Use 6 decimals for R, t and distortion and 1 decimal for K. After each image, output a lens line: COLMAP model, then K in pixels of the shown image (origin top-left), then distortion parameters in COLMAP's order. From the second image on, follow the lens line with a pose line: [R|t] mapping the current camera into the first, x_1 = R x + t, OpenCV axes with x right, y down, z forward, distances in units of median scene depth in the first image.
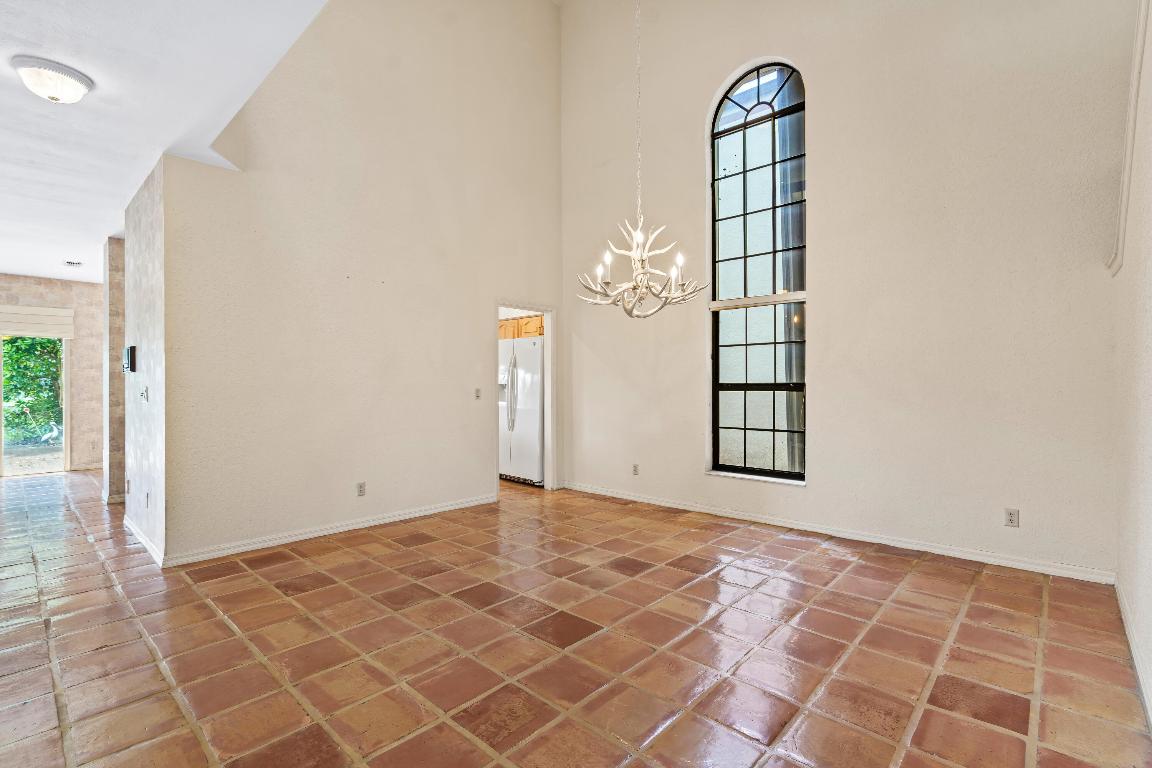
lens RADIAL K [[540.9, 0, 576.0], [0, 540.9, 384.0], [0, 0, 1]] dist [0.038177, 0.000440]
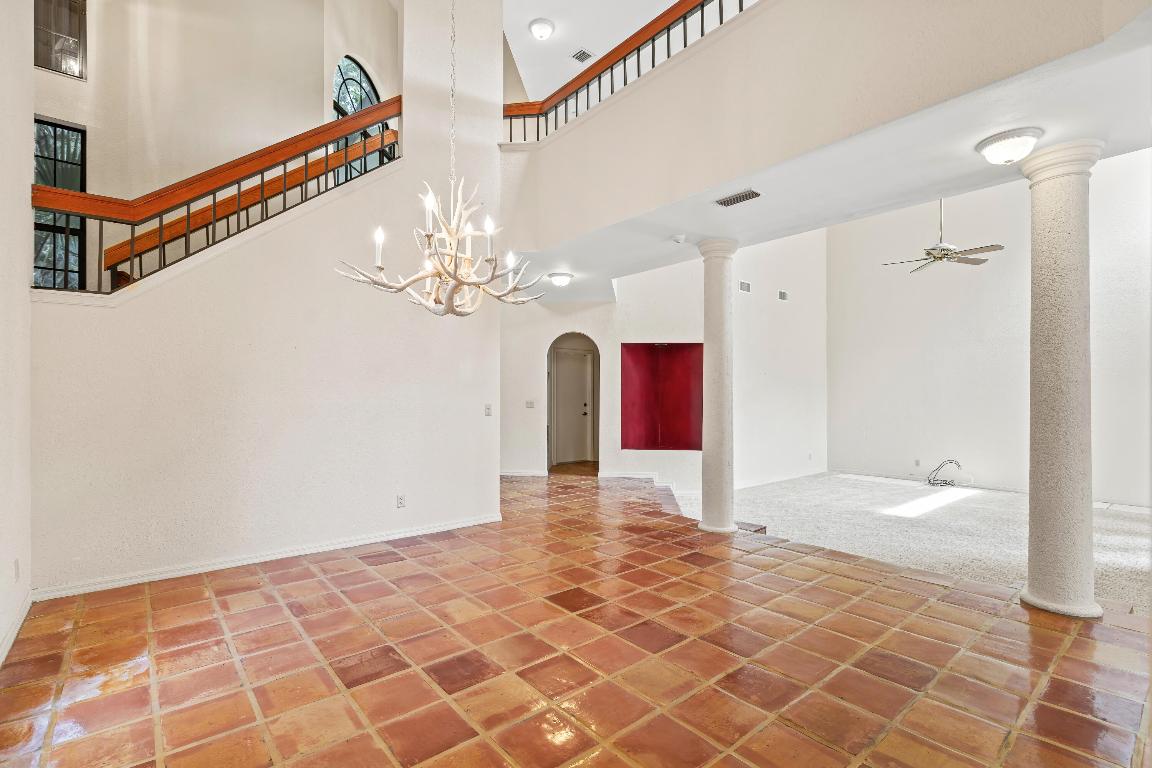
lens RADIAL K [[532.0, 0, 567.3], [0, 532.0, 380.4], [0, 0, 1]] dist [-0.001876, -0.000216]
pose [[-0.989458, 0.003886, 0.144769, -0.156908], [0.000284, 0.999690, -0.024893, -0.023327], [-0.144820, -0.024589, -0.989152, 1.892531]]
